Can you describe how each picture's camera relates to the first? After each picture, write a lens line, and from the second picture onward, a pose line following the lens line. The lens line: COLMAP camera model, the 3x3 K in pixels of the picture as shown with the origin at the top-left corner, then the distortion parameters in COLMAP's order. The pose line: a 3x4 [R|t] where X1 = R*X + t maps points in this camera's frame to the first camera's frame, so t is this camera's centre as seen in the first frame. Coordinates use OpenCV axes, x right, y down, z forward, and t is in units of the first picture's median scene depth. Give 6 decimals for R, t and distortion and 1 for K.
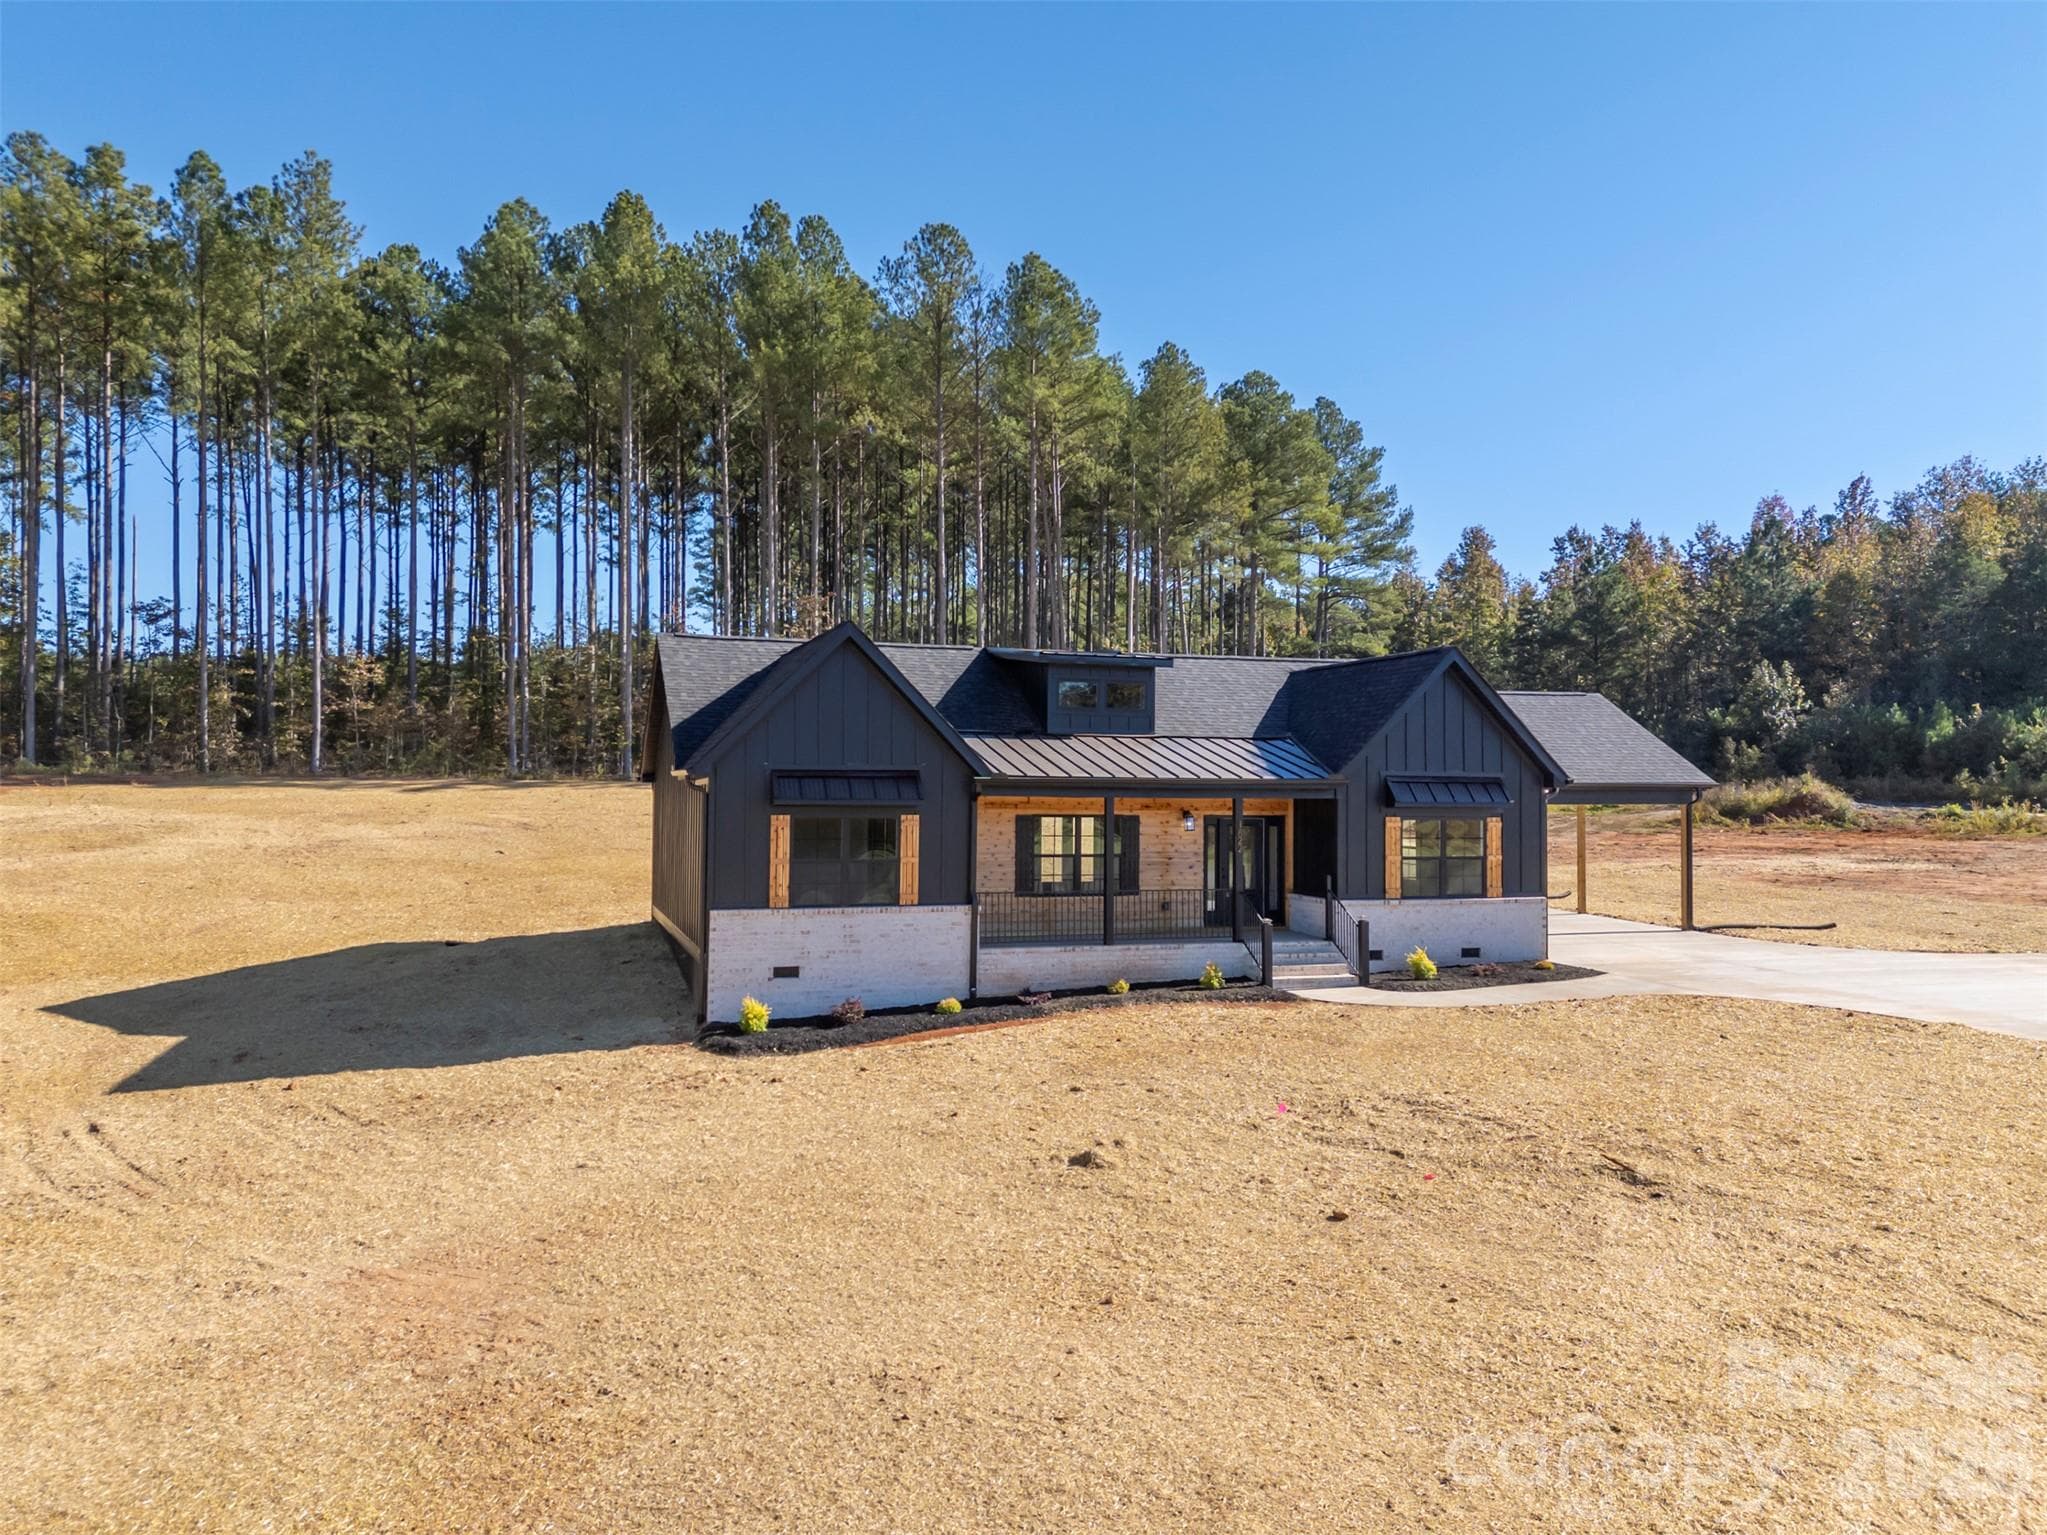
lens RADIAL K [[1491.6, 0, 1021.8], [0, 1491.6, 771.8], [0, 0, 1]] dist [0.100765, -0.062000]
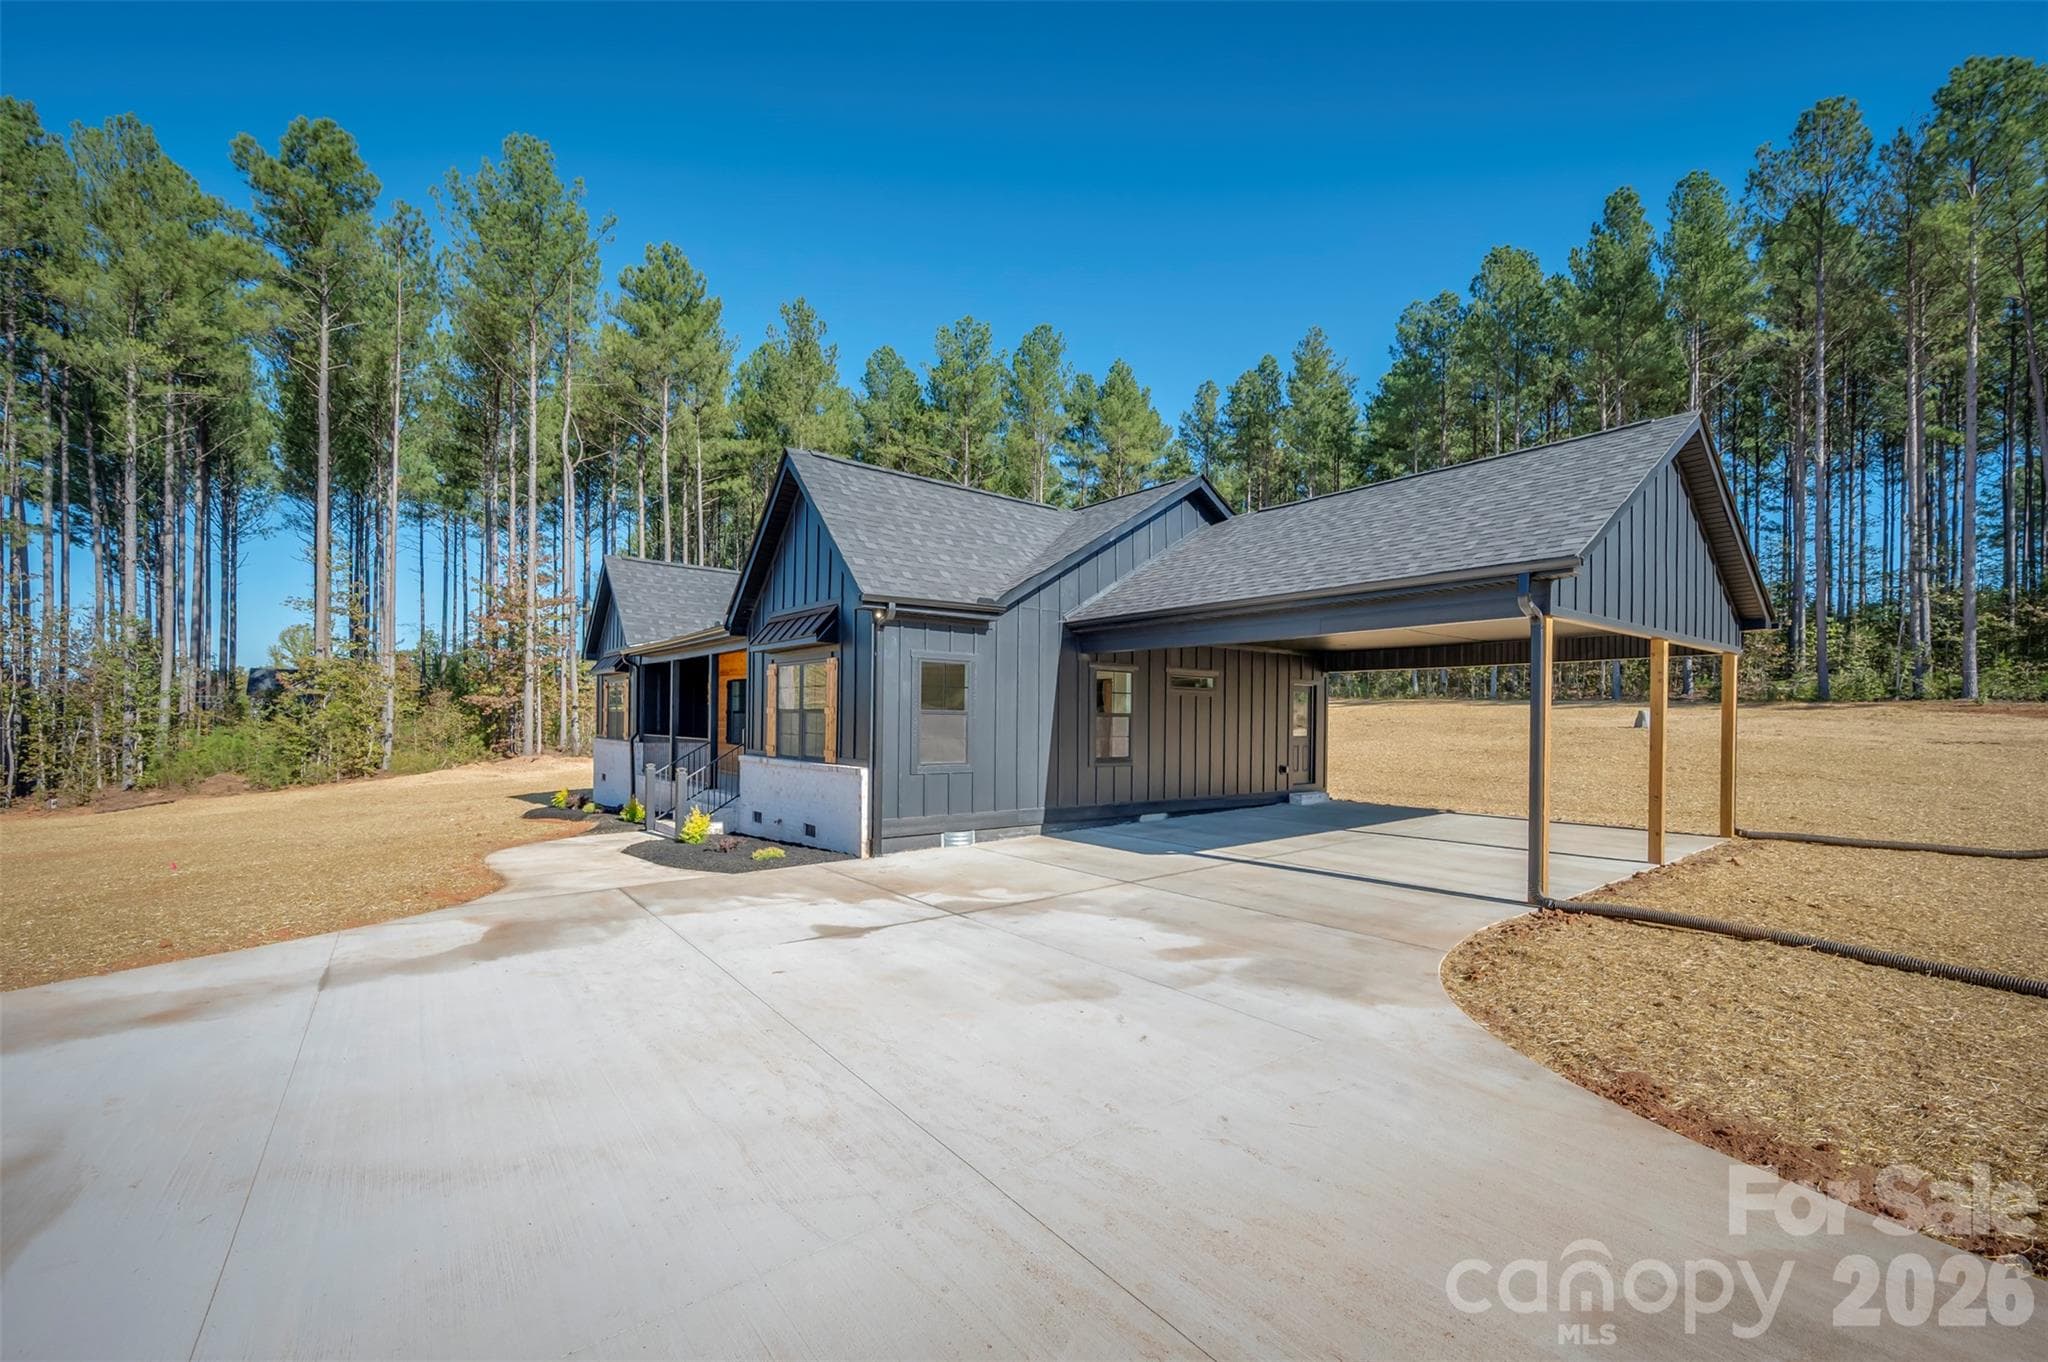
lens RADIAL K [[853.1, 0, 1028.1], [0, 853.1, 730.3], [0, 0, 1]] dist [0.004034, 0.000129]
pose [[0.353692, 0.009108, -0.935318, 0.749656], [0.001013, 0.999948, 0.010120, 0.062252], [0.935361, -0.004526, 0.353664, 0.940762]]
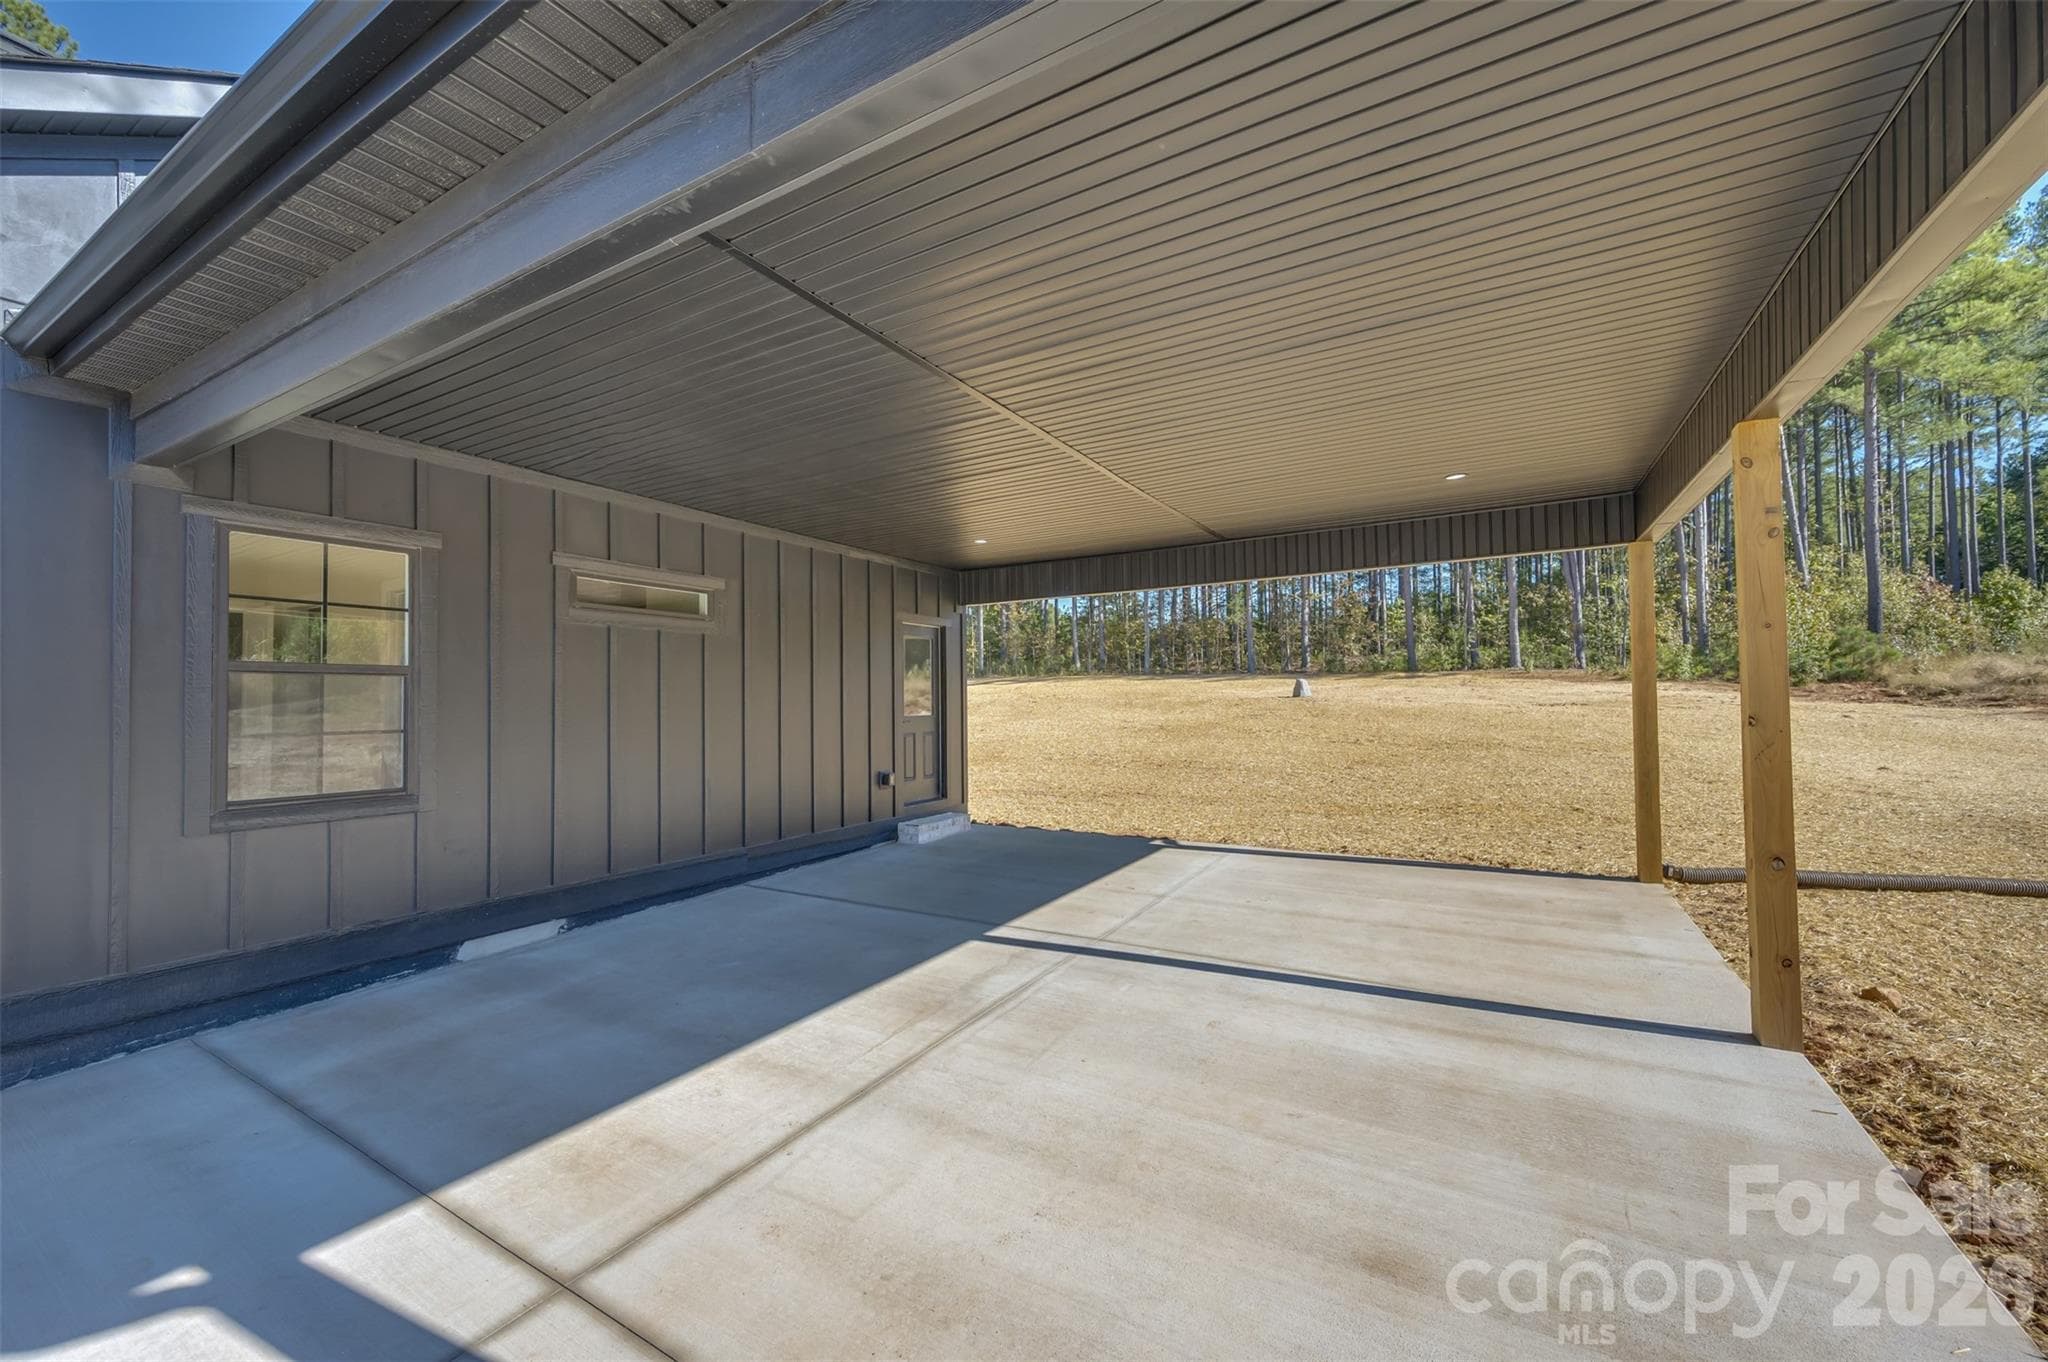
lens RADIAL K [[805.9, 0, 1026.8], [0, 805.9, 689.9], [0, 0, 1]] dist [0.004859, -0.000170]
pose [[0.666812, -0.027705, -0.744710, 0.512778], [0.024810, 0.999580, -0.014972, 0.068371], [0.744813, -0.008493, 0.667220, 1.159829]]
